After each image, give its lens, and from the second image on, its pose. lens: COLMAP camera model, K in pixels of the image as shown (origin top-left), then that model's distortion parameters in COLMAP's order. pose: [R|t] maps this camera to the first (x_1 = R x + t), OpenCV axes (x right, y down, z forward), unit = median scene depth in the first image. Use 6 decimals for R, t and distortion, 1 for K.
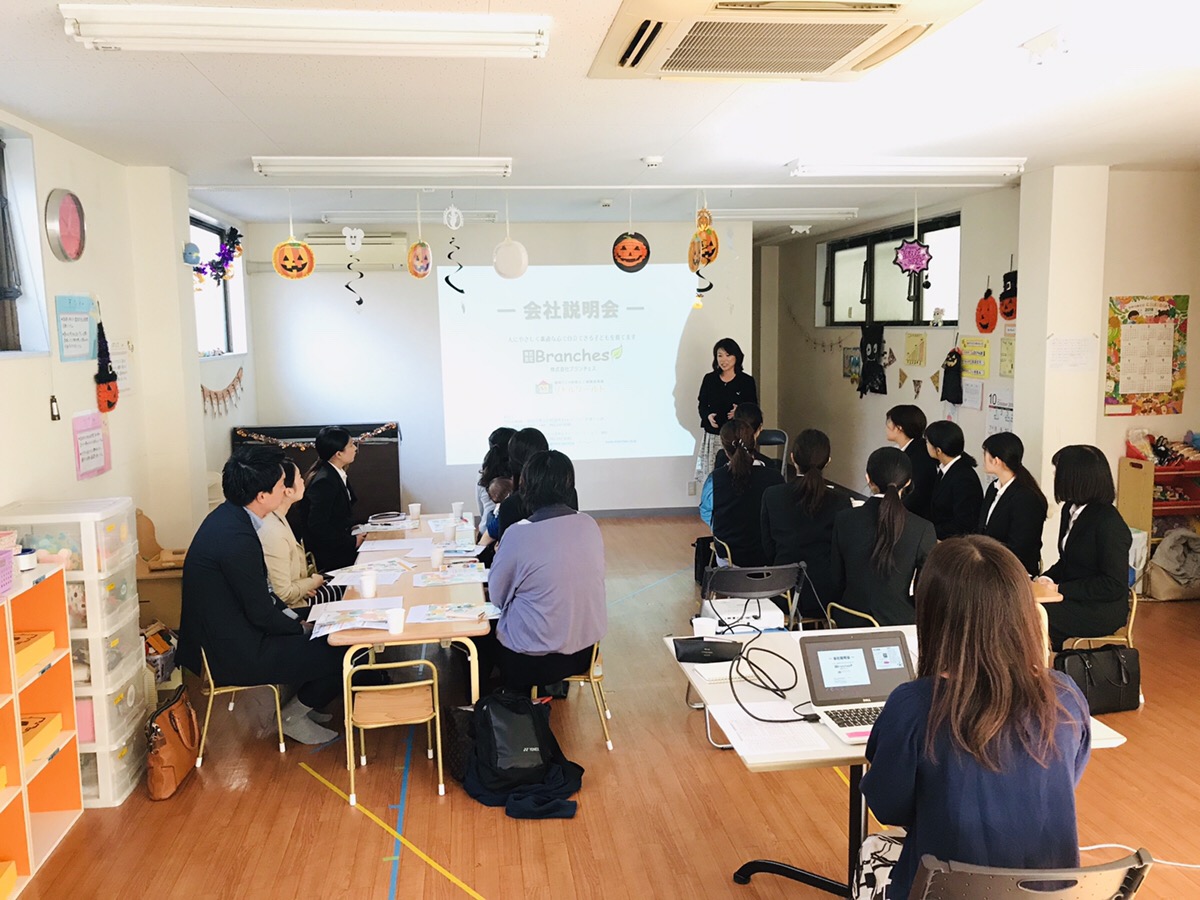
lens RADIAL K [[990.2, 0, 596.7], [0, 990.2, 448.4], [0, 0, 1]] dist [0.013483, -0.001944]
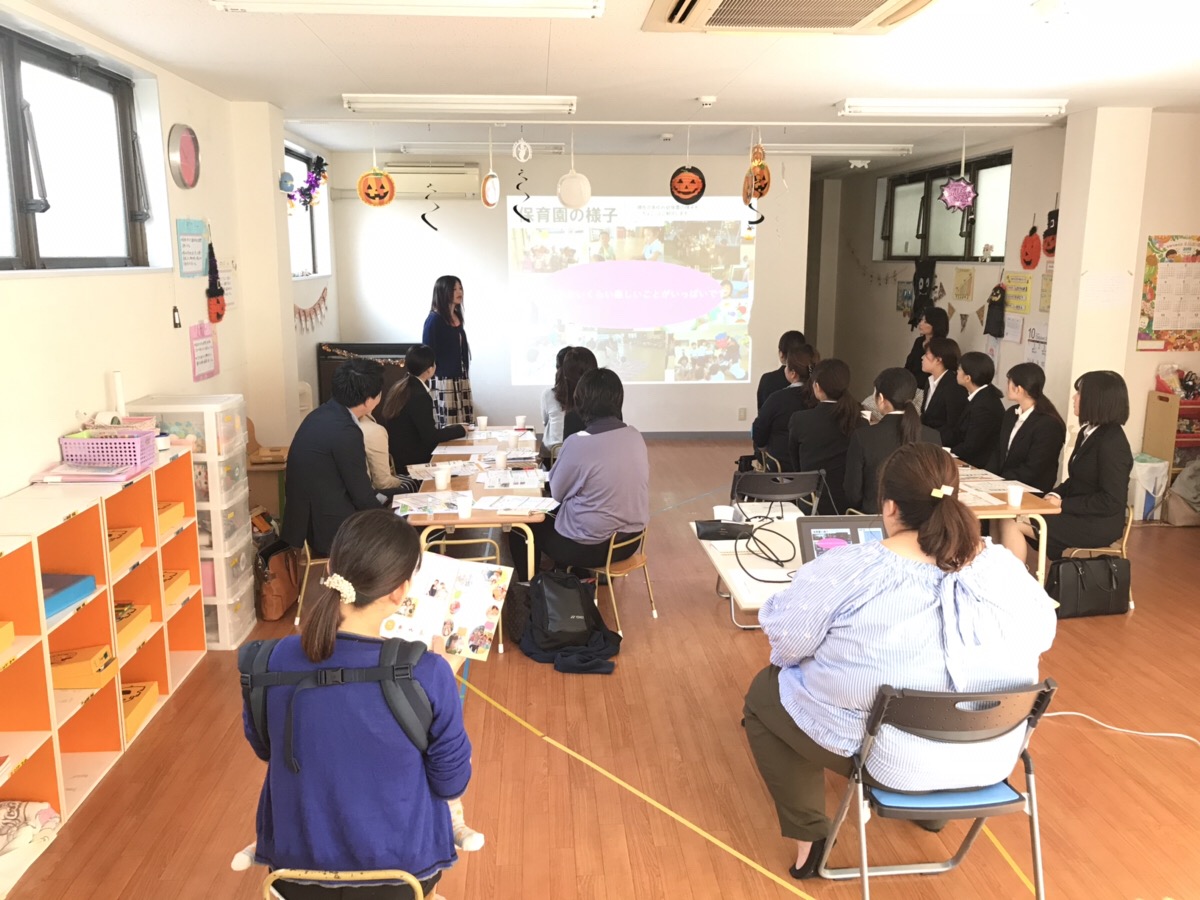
lens RADIAL K [[990.2, 0, 603.7], [0, 990.2, 448.3], [0, 0, 1]] dist [0.013483, -0.001944]
pose [[0.997846, 0.030306, -0.058179, 0.020227], [-0.026248, 0.997252, 0.069285, 0.015854], [0.060118, -0.067608, 0.995899, -0.112402]]
